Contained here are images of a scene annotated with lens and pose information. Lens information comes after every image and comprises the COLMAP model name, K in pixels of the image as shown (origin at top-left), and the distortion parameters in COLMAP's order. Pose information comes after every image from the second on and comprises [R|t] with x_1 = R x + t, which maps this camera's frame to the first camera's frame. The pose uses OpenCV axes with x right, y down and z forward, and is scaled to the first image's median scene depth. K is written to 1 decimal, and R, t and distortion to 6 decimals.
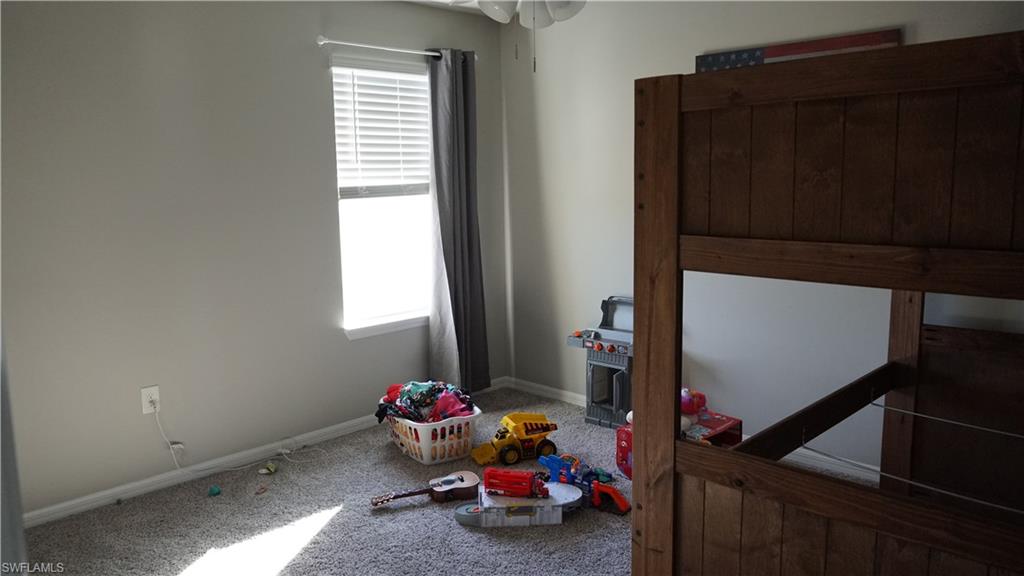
lens RADIAL K [[755.2, 0, 512.0], [0, 755.2, 288.0], [0, 0, 1]] dist [-0.005947, -0.001622]
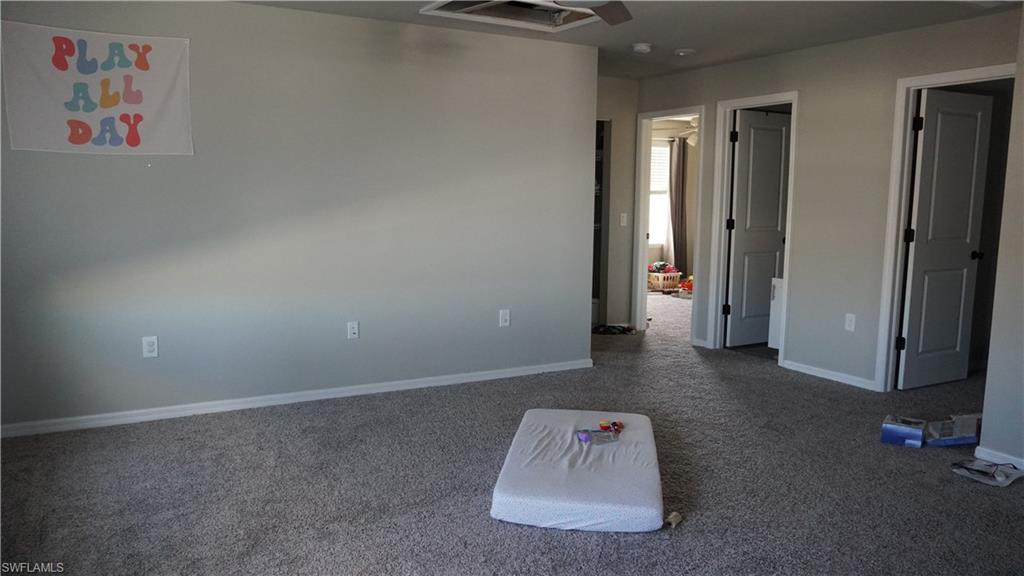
lens RADIAL K [[755.2, 0, 512.0], [0, 755.2, 288.0], [0, 0, 1]] dist [-0.005947, -0.001622]
pose [[0.957852, 0.059239, -0.281088, 0.133594], [-0.060087, 0.998177, 0.005607, 0.222661], [0.280908, 0.011520, 0.959666, -1.693623]]
